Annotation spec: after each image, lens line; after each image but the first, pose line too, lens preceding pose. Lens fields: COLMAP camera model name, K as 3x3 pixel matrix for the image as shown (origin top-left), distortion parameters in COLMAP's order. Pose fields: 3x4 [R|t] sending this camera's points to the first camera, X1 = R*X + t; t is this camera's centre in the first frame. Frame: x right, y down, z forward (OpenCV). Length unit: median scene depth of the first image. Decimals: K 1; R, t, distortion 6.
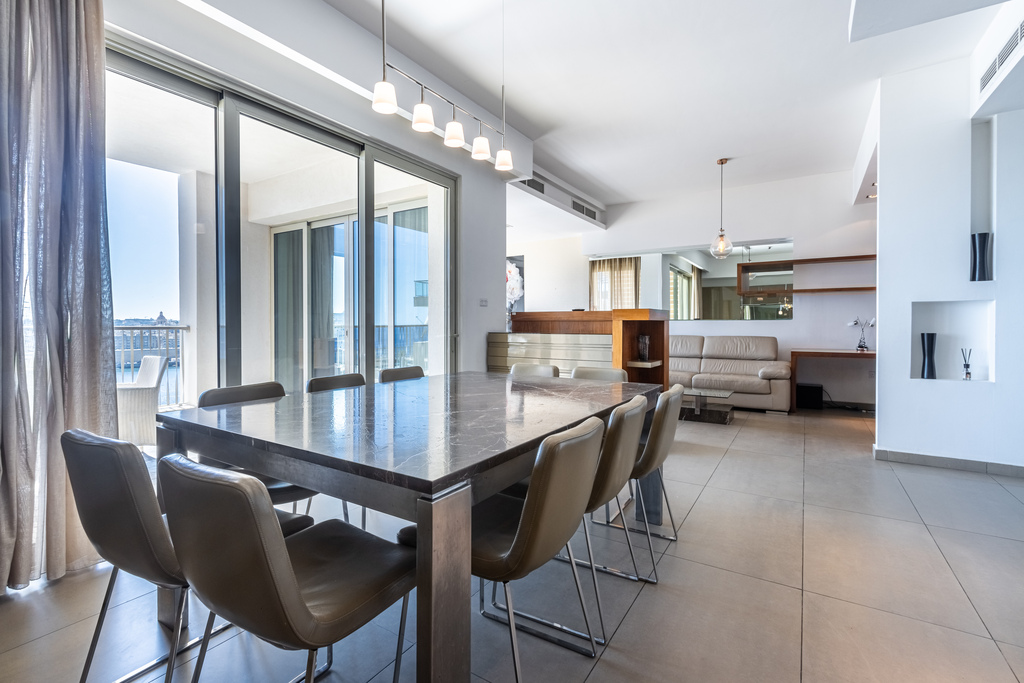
lens RADIAL K [[484.5, 0, 501.2], [0, 484.5, 323.0], [0, 0, 1]] dist [0.003393, -0.000196]
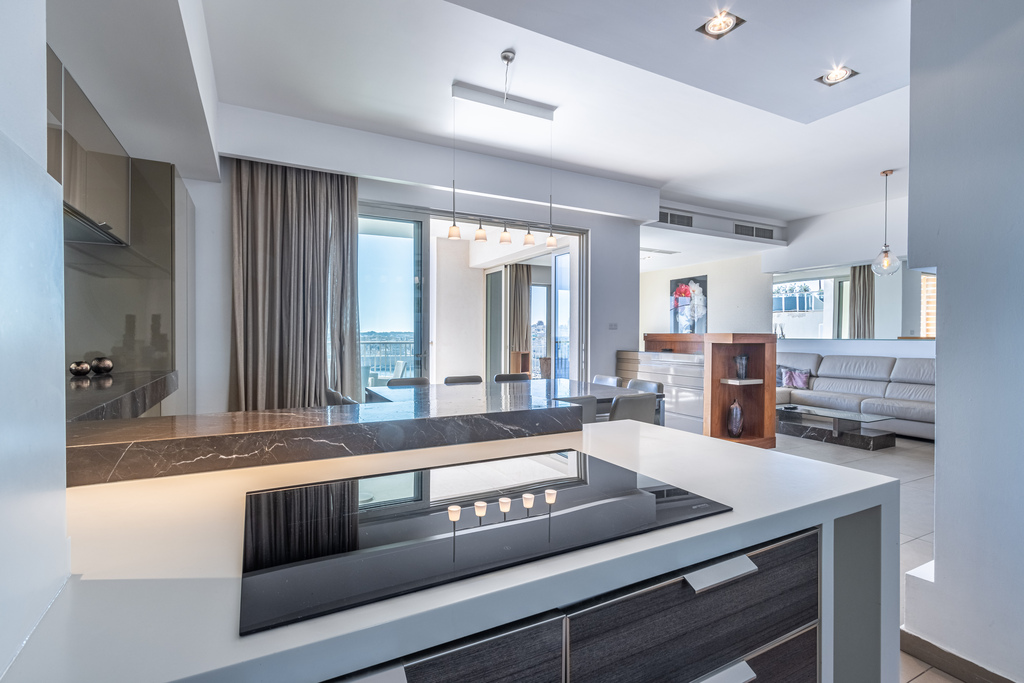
lens RADIAL K [[478.4, 0, 502.9], [0, 478.4, 331.4], [0, 0, 1]] dist [0.022223, -0.000095]
pose [[0.874675, 0.001290, -0.484708, 0.236336], [-0.004796, 0.999971, -0.005992, -0.015148], [0.484686, 0.007566, 0.874655, -0.162901]]
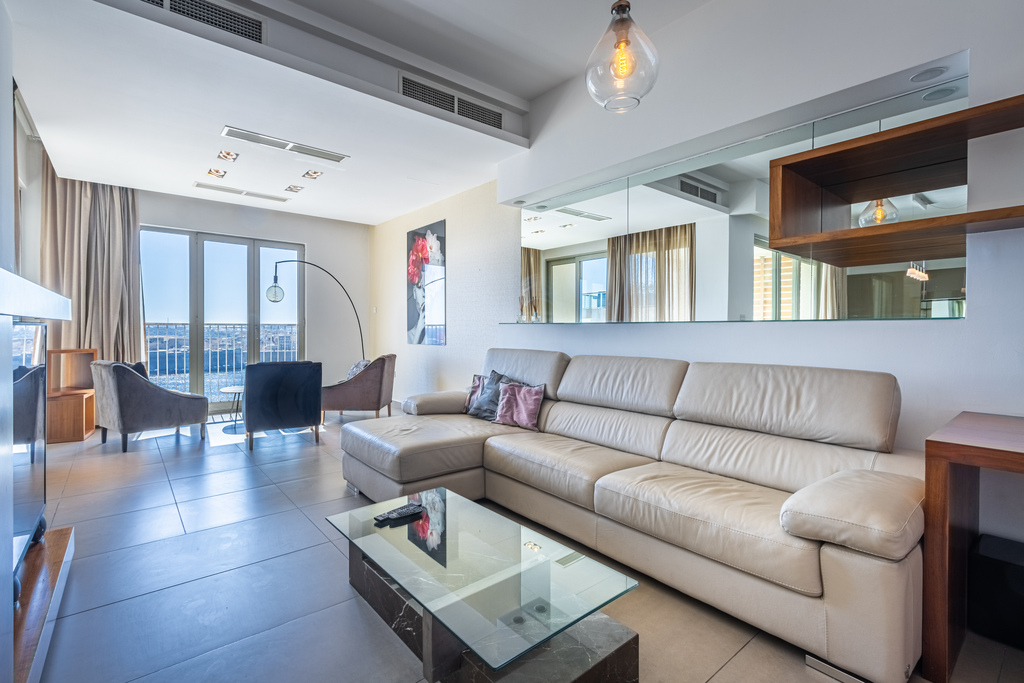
lens RADIAL K [[475.7, 0, 485.9], [0, 475.7, 327.4], [0, 0, 1]] dist [-0.002459, -0.000157]
pose [[0.945807, 0.002177, -0.324723, 0.425347], [-0.003447, 0.999988, -0.003337, 0.001132], [0.324712, 0.004276, 0.945803, 0.637189]]
